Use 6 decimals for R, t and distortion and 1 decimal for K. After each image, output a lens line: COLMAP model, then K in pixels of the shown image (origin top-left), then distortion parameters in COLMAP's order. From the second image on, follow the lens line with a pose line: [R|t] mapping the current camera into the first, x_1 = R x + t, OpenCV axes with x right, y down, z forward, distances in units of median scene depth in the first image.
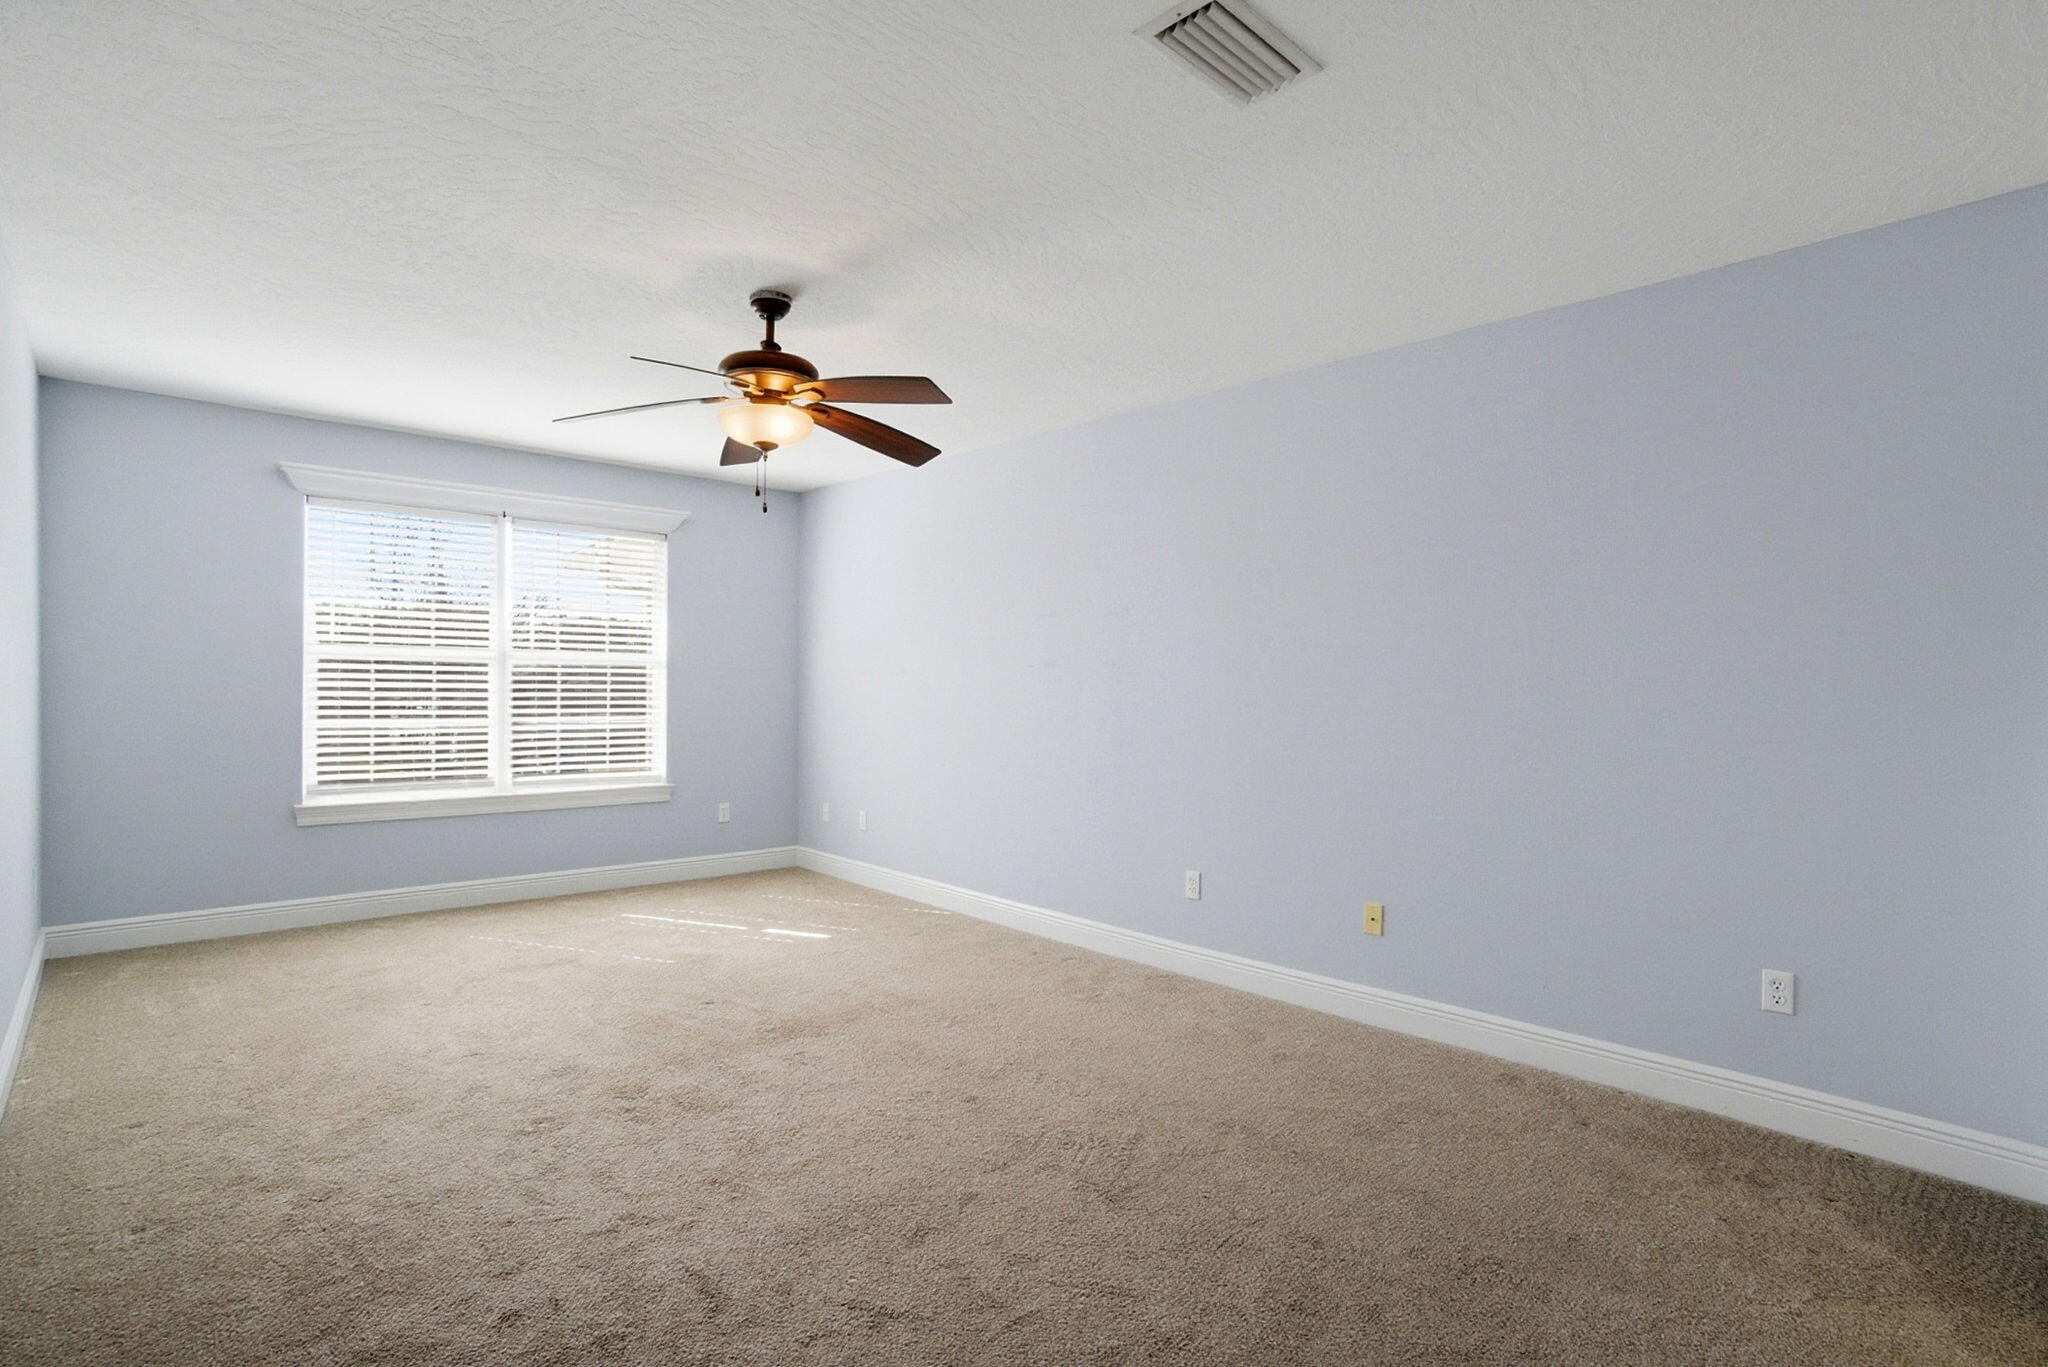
lens RADIAL K [[977.2, 0, 1018.3], [0, 977.2, 688.6], [0, 0, 1]] dist [-0.058313, 0.029644]
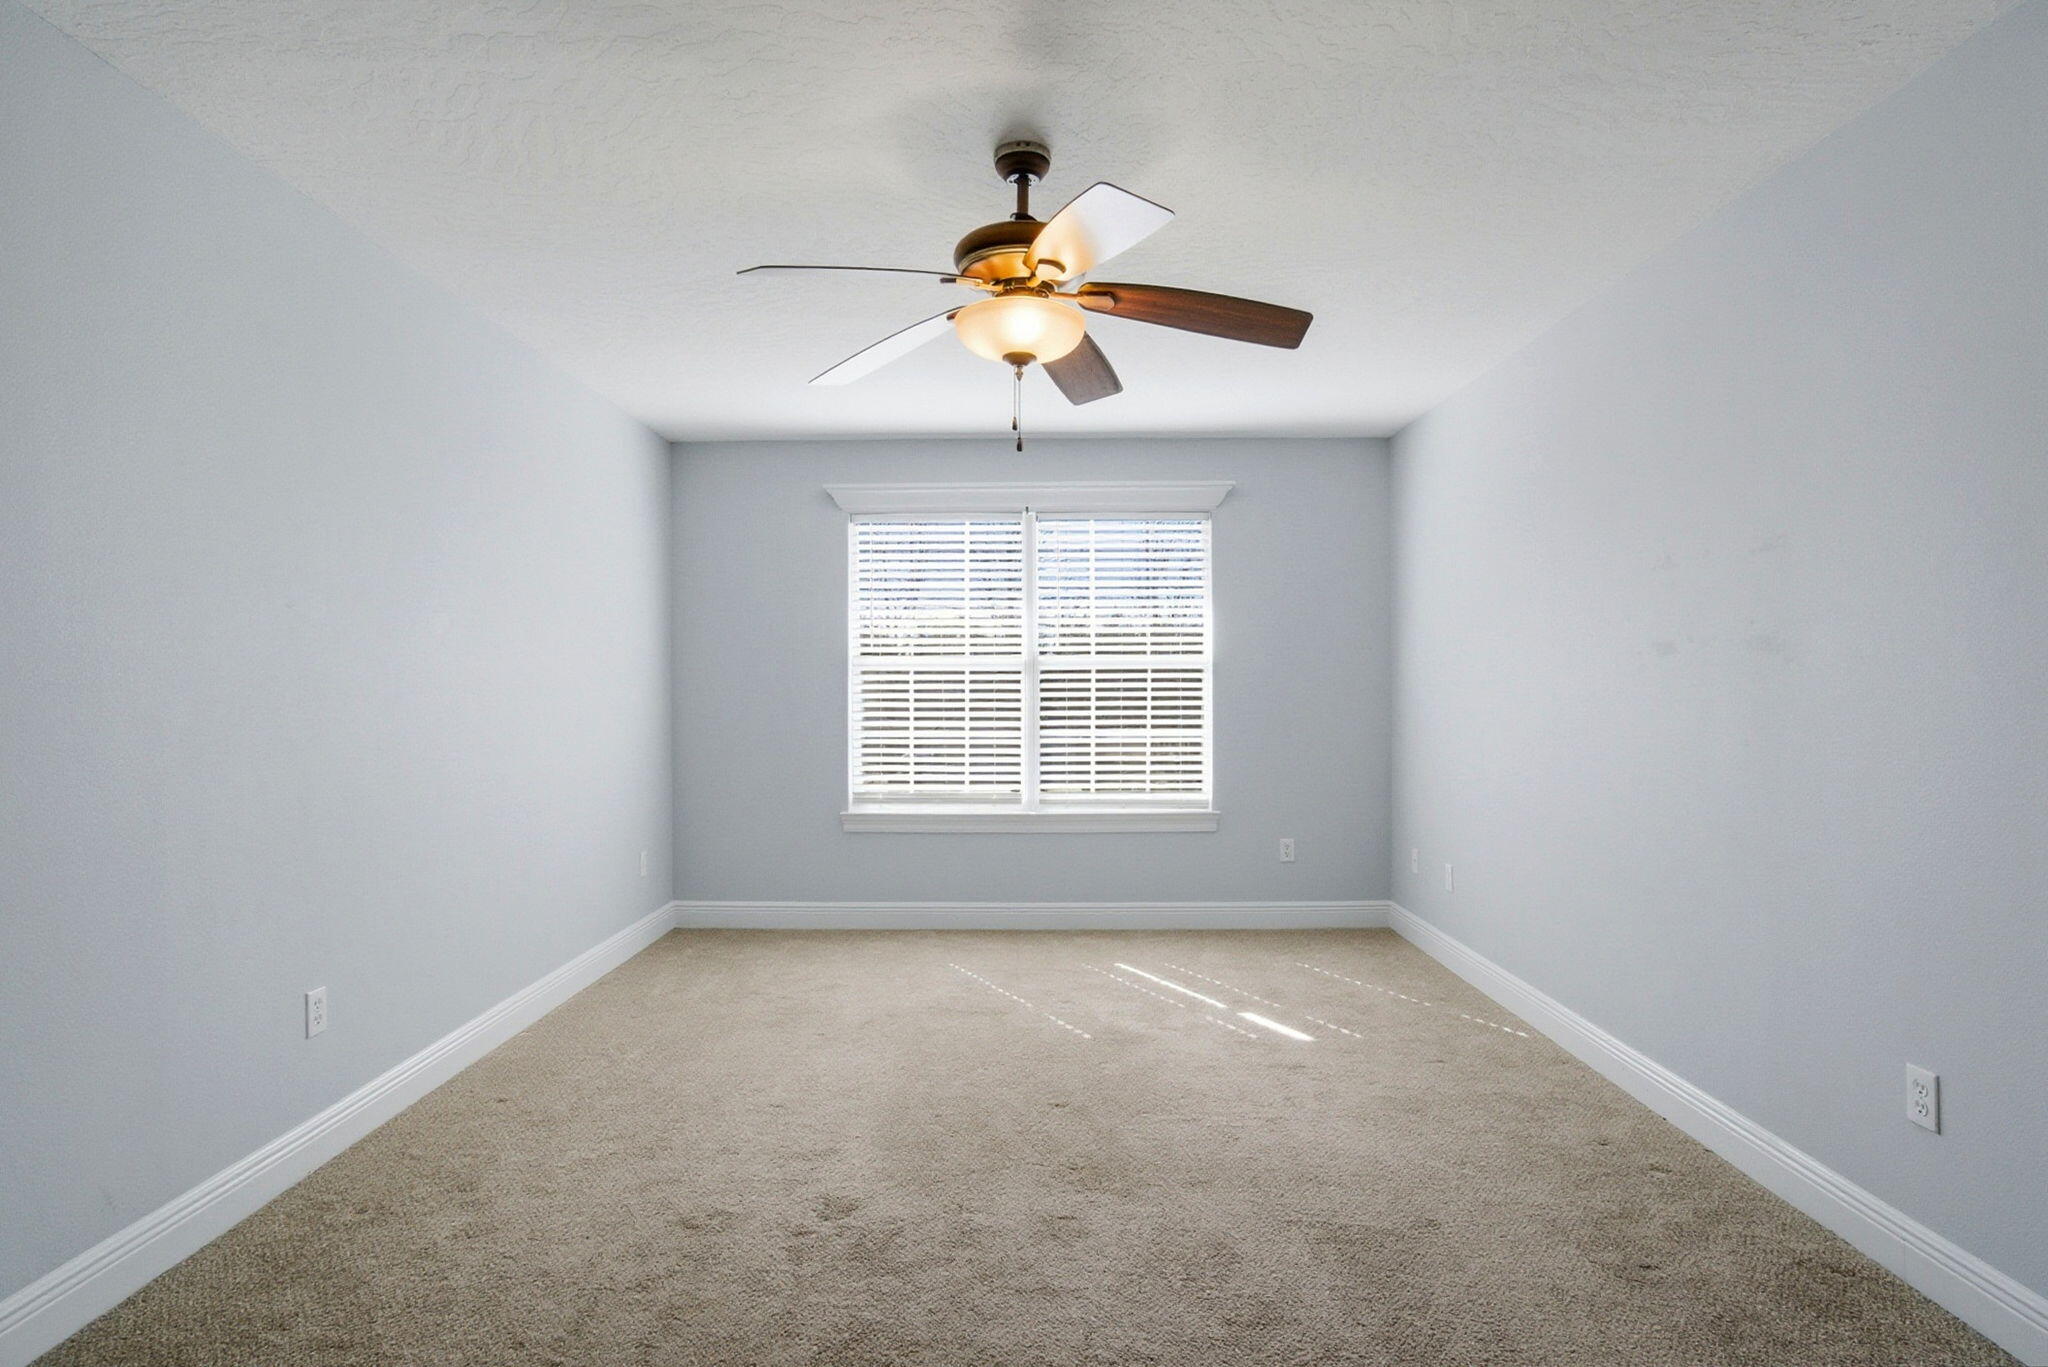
lens RADIAL K [[1065.4, 0, 1025.8], [0, 1065.4, 708.5], [0, 0, 1]] dist [-0.059381, 0.039525]
pose [[0.727917, -0.001781, -0.685663, 0.183954], [0.012320, 0.999869, 0.010483, -0.000878], [0.685554, -0.016078, 0.727844, 0.284243]]
